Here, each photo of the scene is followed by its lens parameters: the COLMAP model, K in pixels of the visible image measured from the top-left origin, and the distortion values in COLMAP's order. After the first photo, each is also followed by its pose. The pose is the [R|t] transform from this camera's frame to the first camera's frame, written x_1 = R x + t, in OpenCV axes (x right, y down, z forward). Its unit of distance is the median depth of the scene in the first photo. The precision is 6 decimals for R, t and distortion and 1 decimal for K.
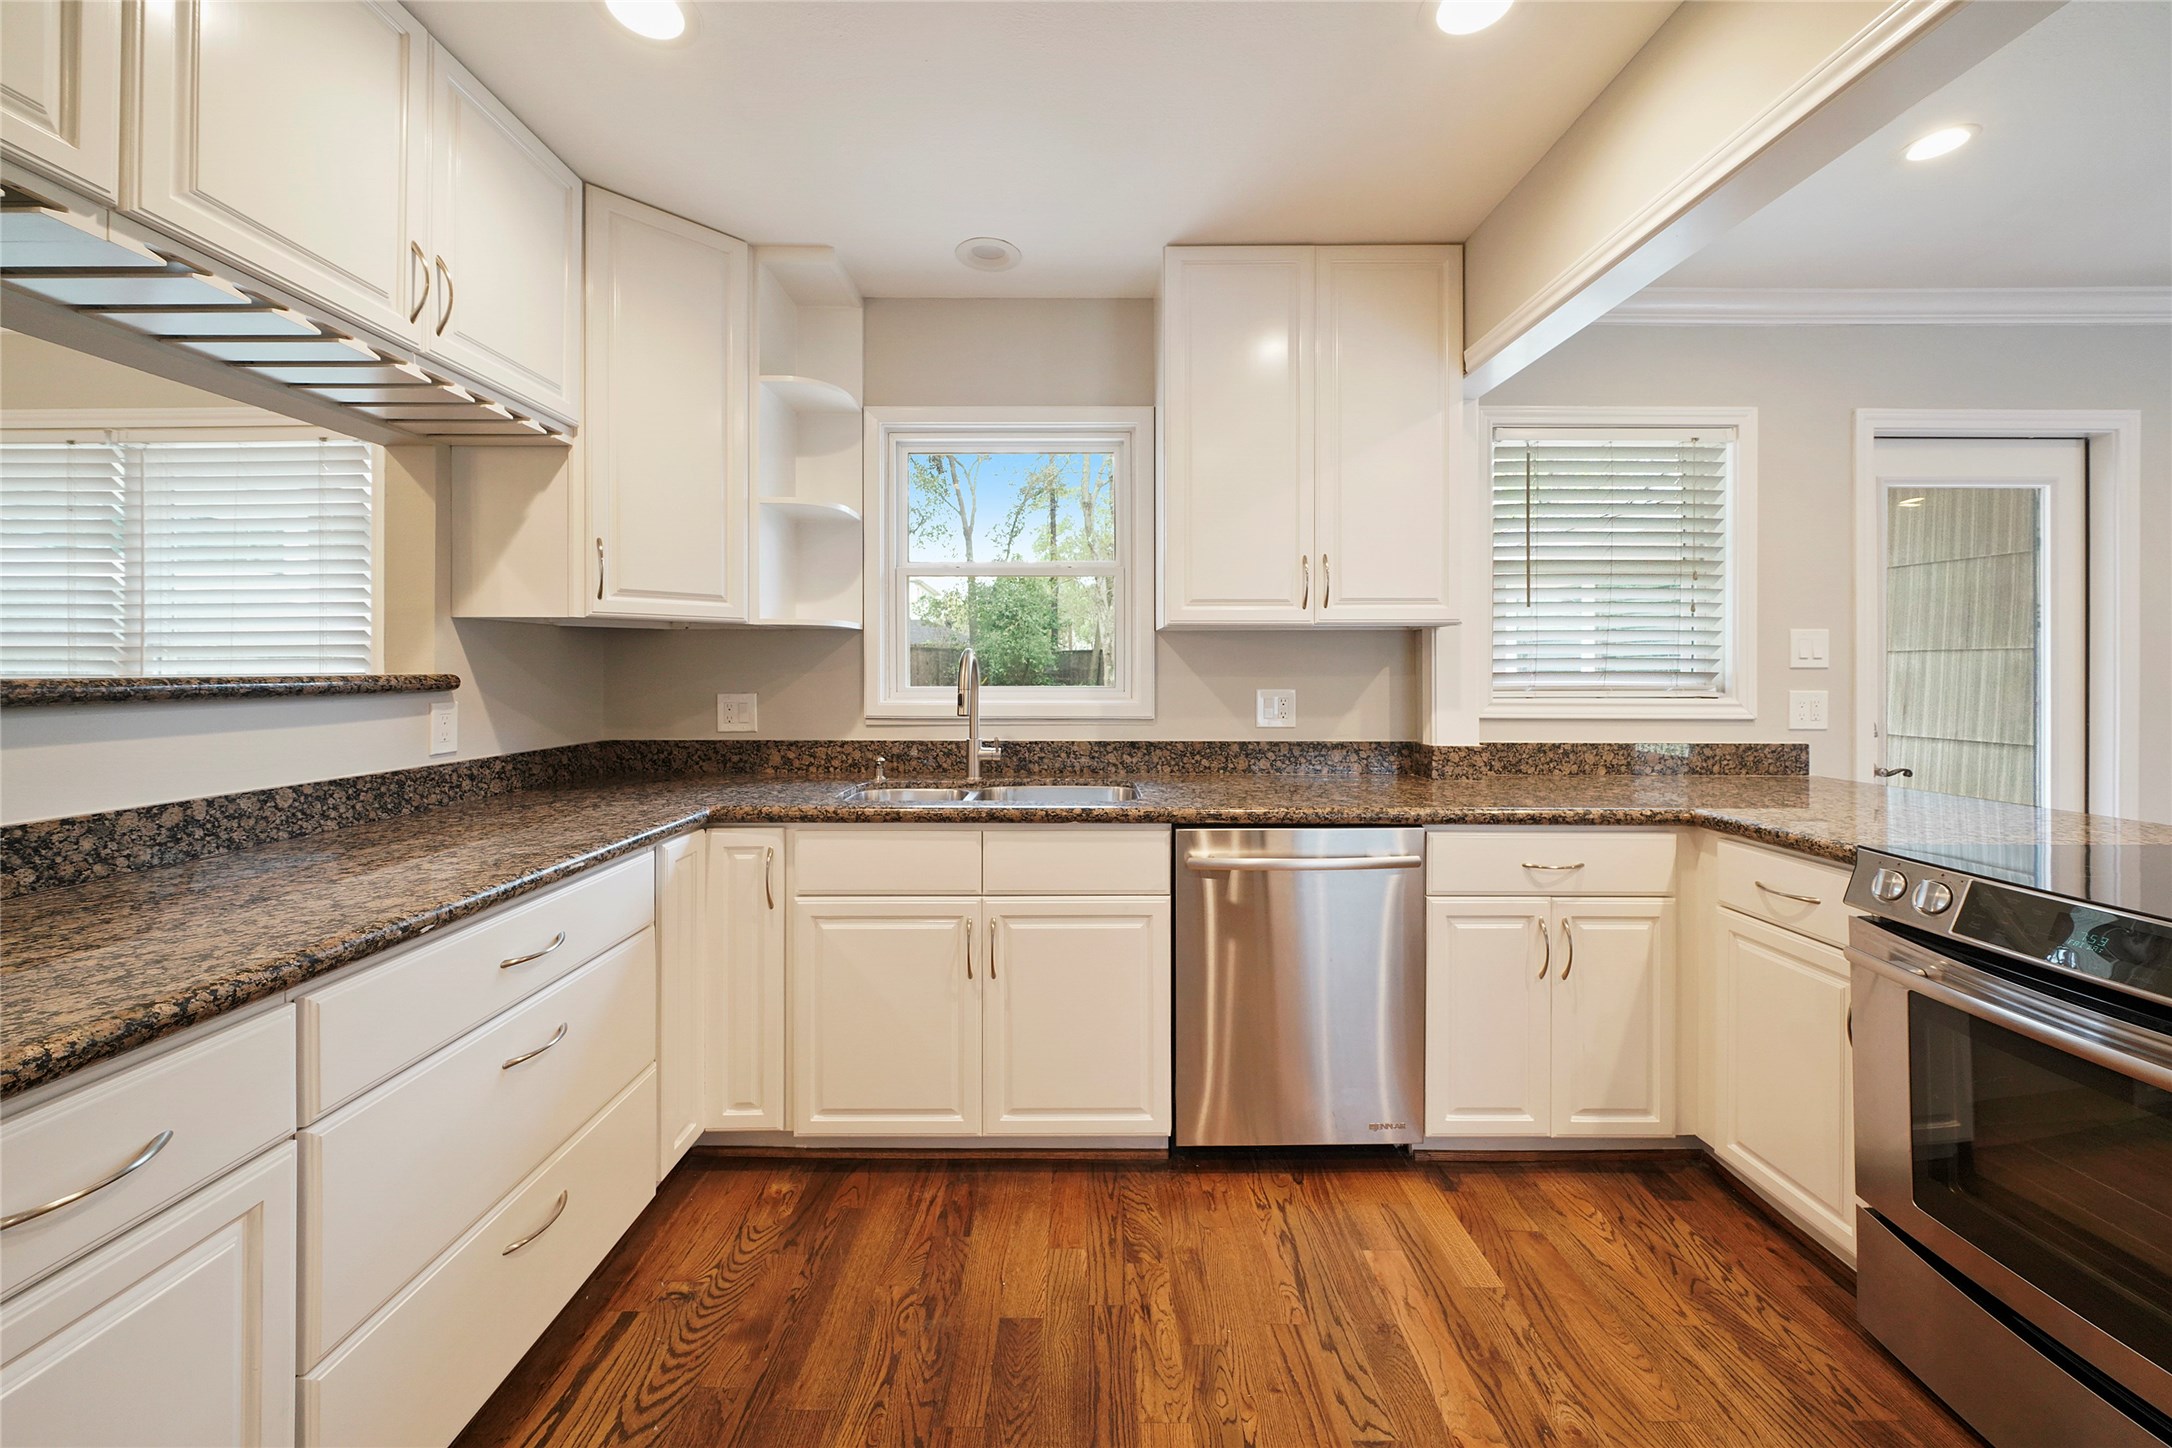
lens RADIAL K [[786.1, 0, 1073.1], [0, 786.1, 669.3], [0, 0, 1]] dist [-0.004237, -0.000100]
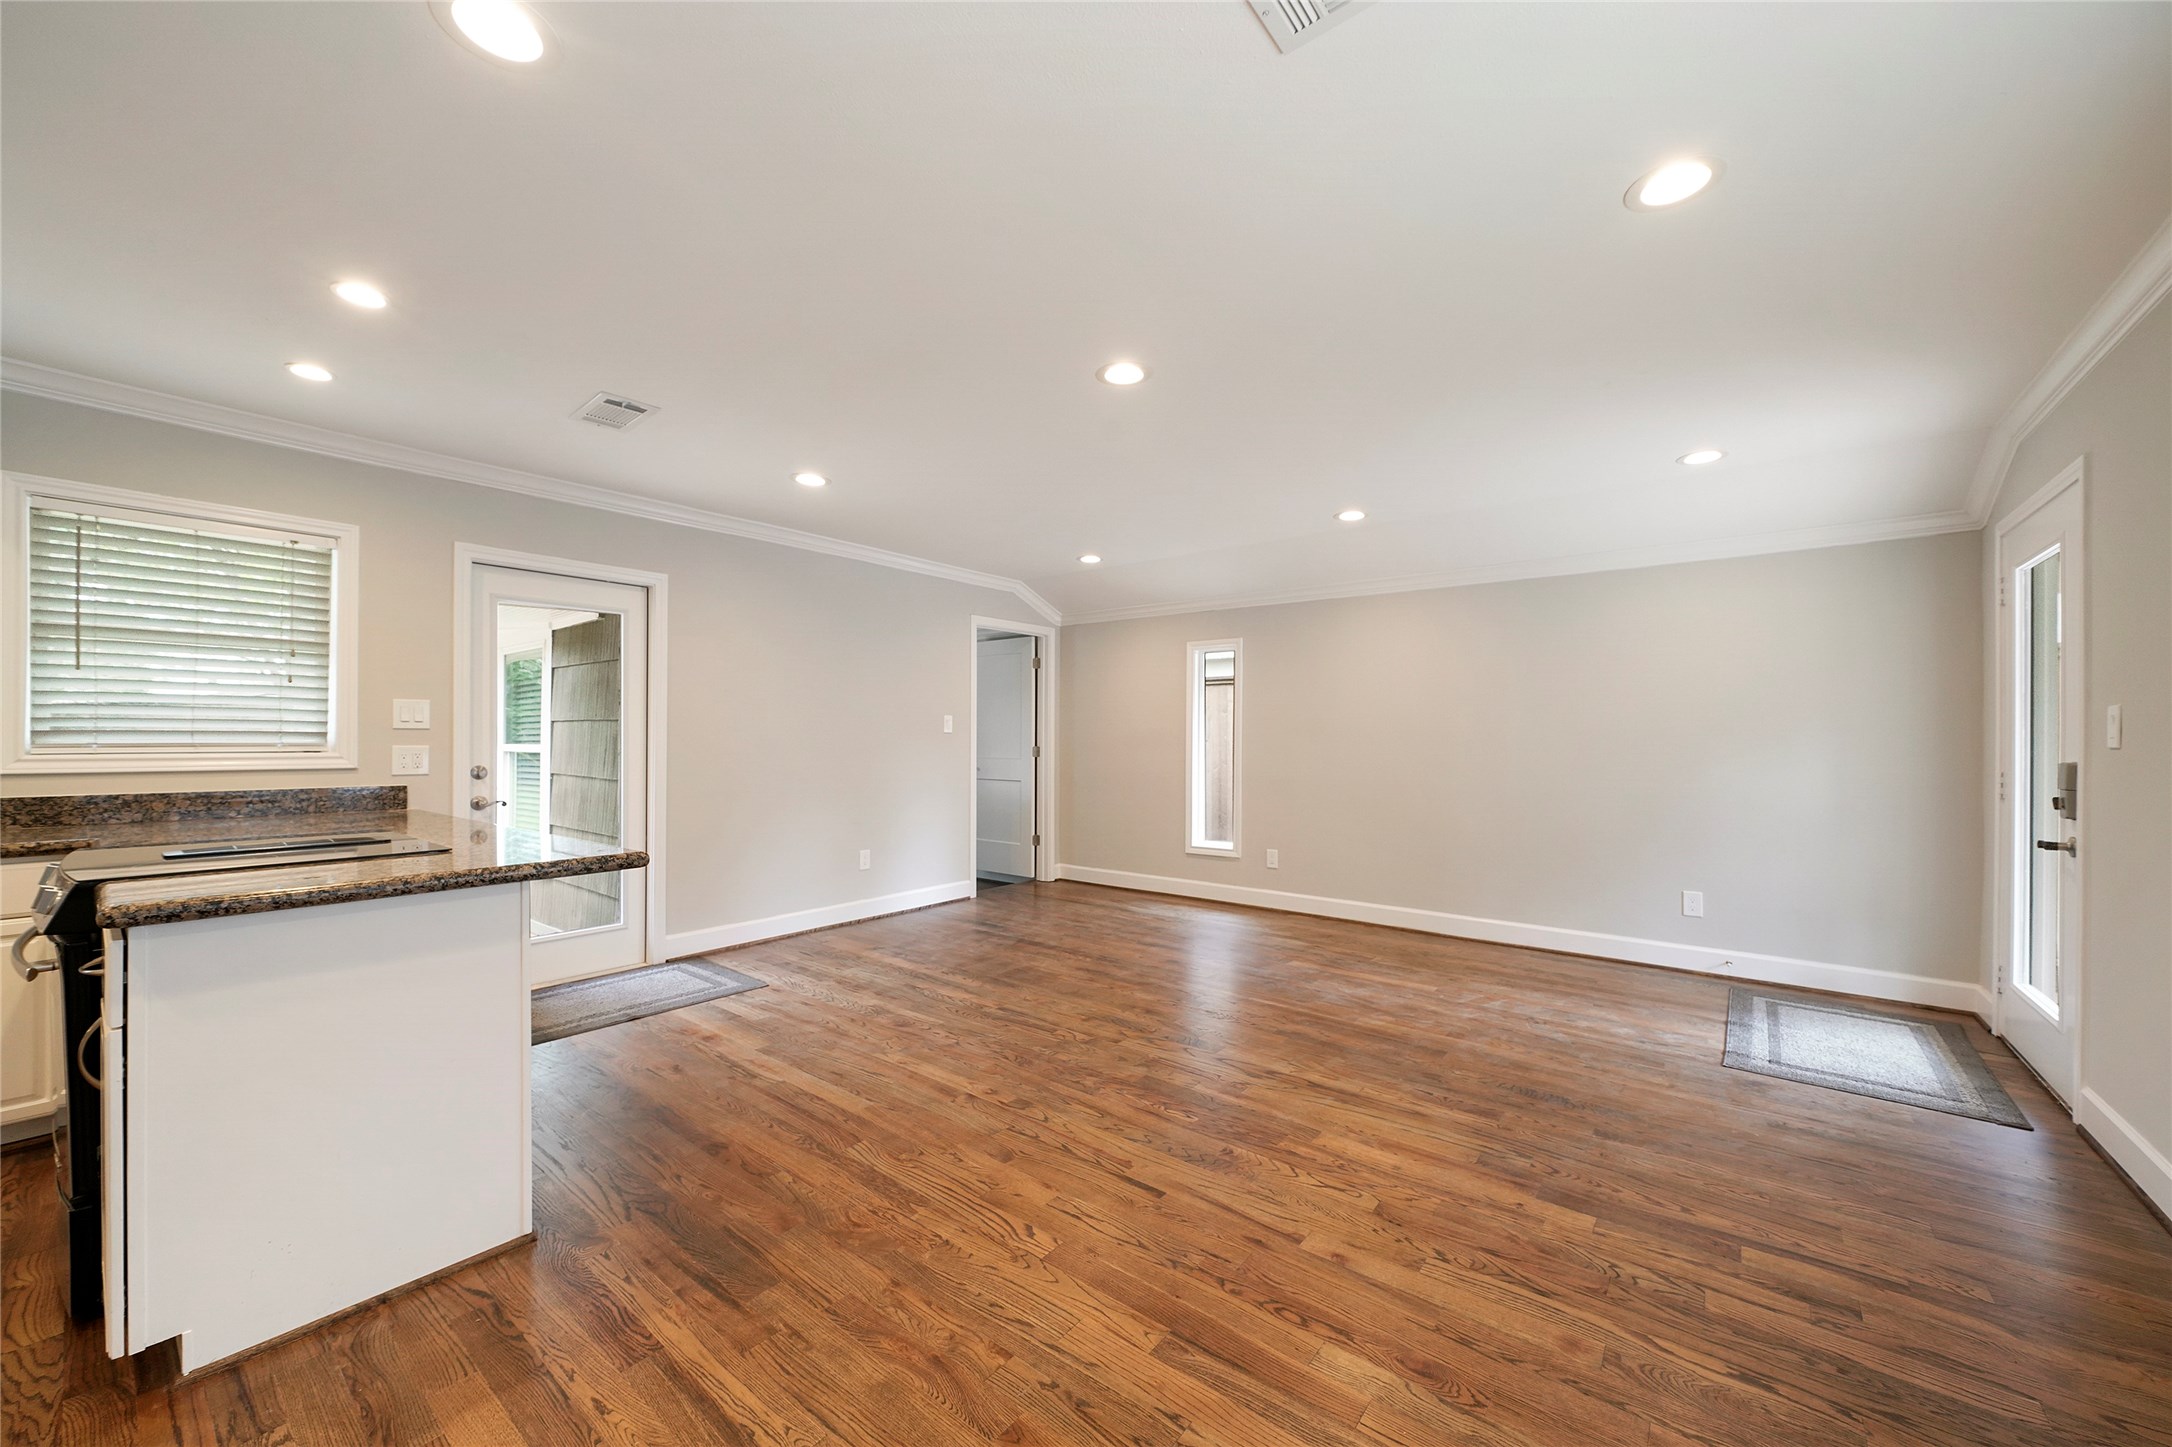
lens RADIAL K [[819.8, 0, 1084.5], [0, 819.8, 735.7], [0, 0, 1]] dist [-0.003403, -0.000489]
pose [[0.624697, 0.004229, 0.780856, 0.573438], [-0.001522, 0.999990, -0.004198, 0.013970], [-0.780866, 0.001434, 0.624697, -0.773064]]
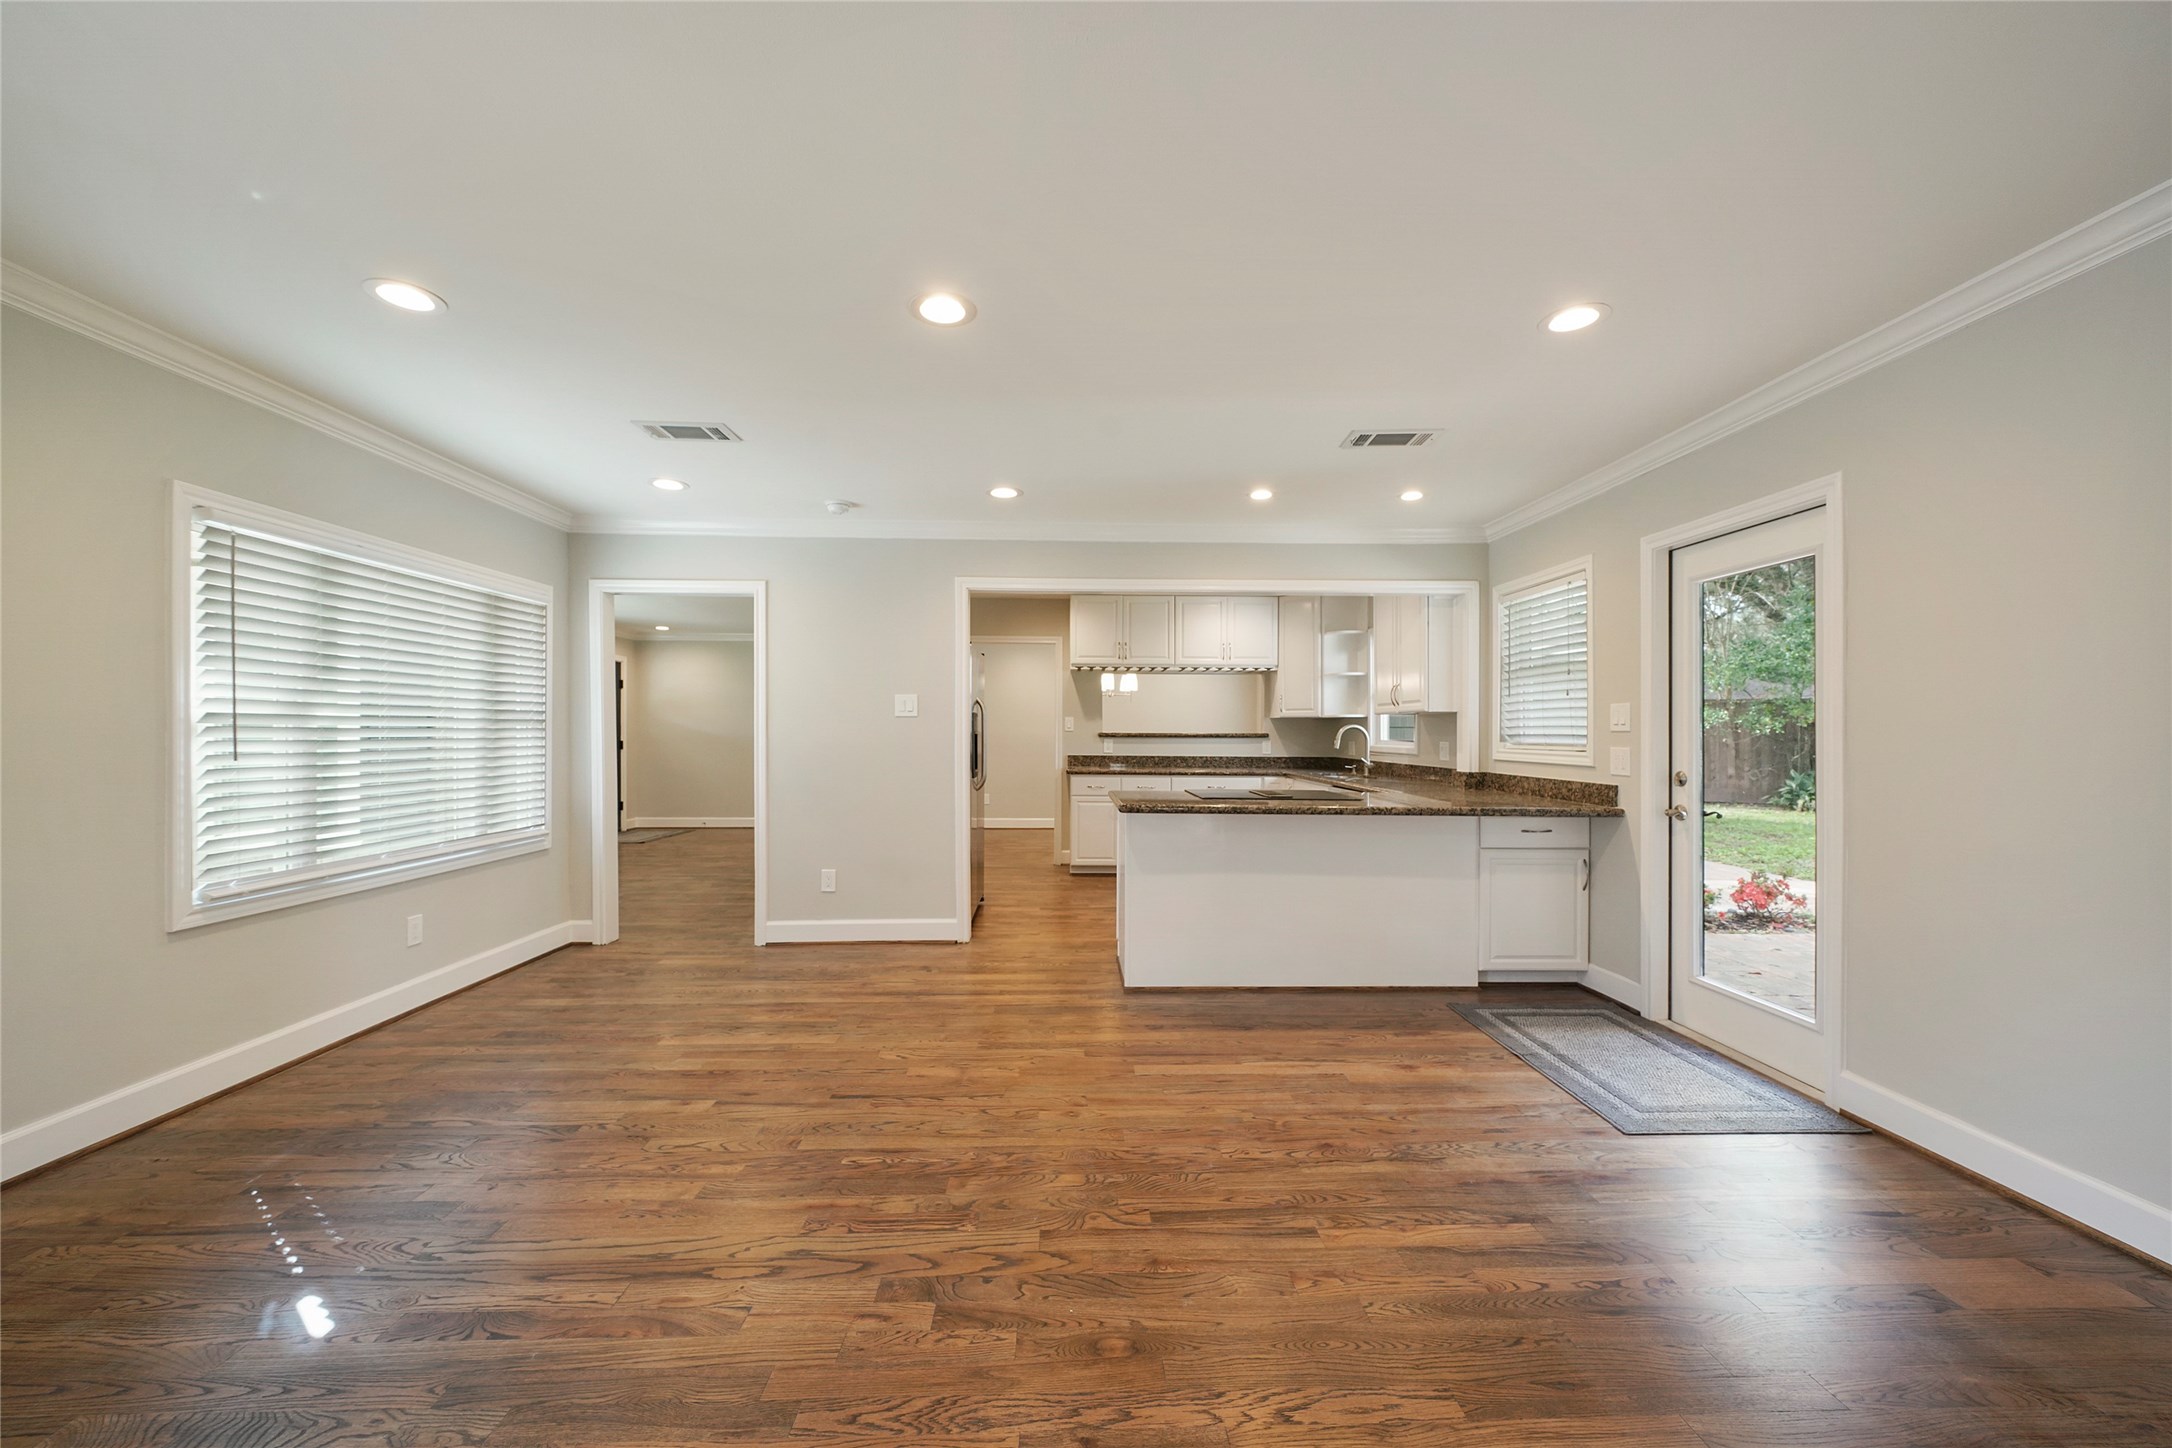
lens RADIAL K [[832.1, 0, 1092.2], [0, 832.1, 735.8], [0, 0, 1]] dist [-0.001528, -0.000570]
pose [[0.033611, 0.003673, -0.999428, 2.411619], [-0.005526, 0.999979, 0.003489, 0.006479], [0.999420, 0.005405, 0.033630, 0.007251]]
